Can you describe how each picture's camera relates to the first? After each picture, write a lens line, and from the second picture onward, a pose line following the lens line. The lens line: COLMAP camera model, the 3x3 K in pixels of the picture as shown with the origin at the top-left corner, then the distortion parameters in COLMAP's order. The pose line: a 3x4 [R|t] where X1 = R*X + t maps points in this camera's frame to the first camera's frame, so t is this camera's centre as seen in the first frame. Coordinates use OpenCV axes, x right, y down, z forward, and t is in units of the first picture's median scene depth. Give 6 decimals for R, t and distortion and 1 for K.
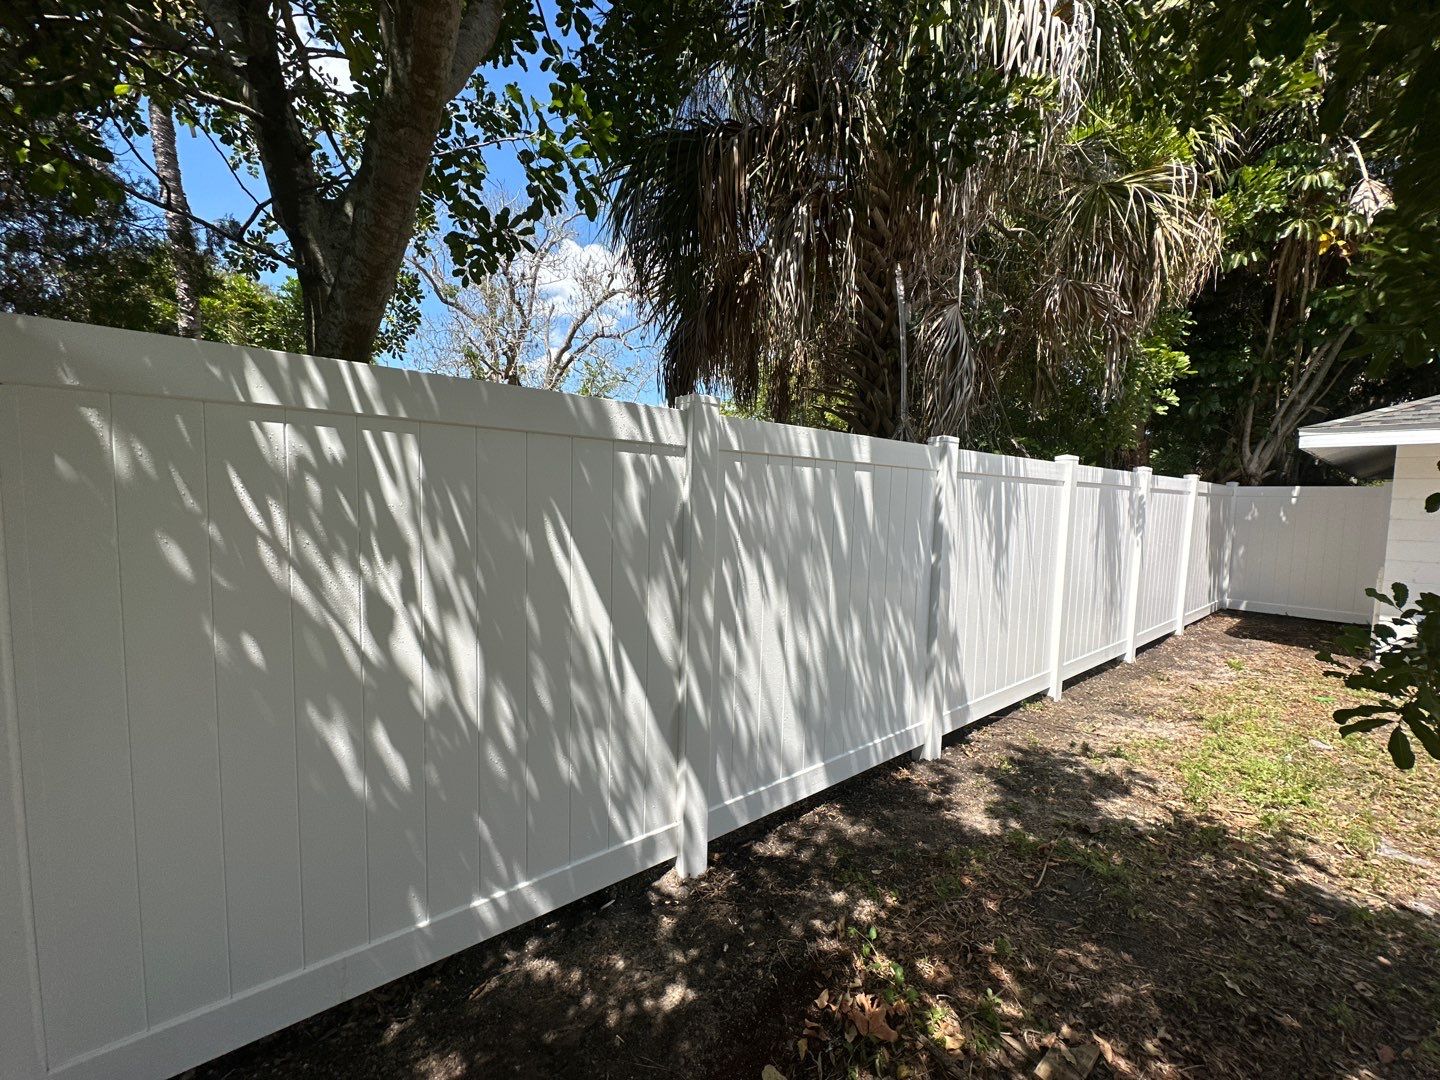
lens RADIAL K [[578.0, 0, 716.5], [0, 578.0, 548.5], [0, 0, 1]] dist [-0.001452, 0.000929]
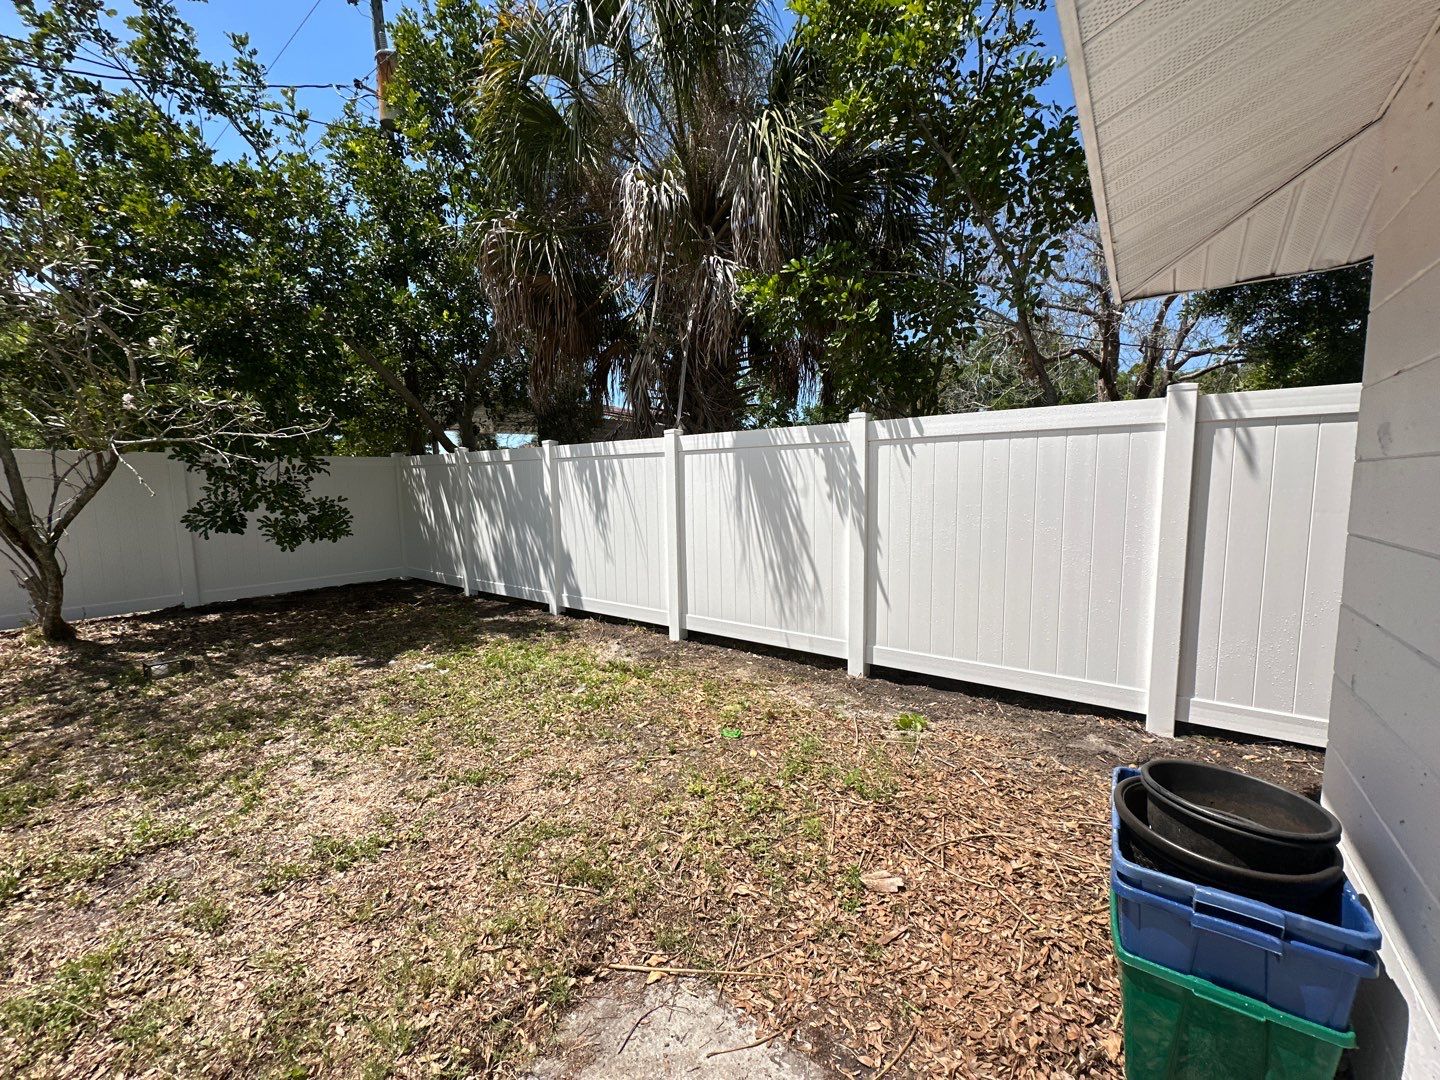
lens RADIAL K [[578.0, 0, 731.6], [0, 578.0, 537.3], [0, 0, 1]] dist [-0.001452, 0.000929]
pose [[0.241000, 0.081274, -0.967116, 1.695218], [-0.055905, 0.995995, 0.069770, -0.033502], [0.968914, 0.037252, 0.244579, 0.808640]]
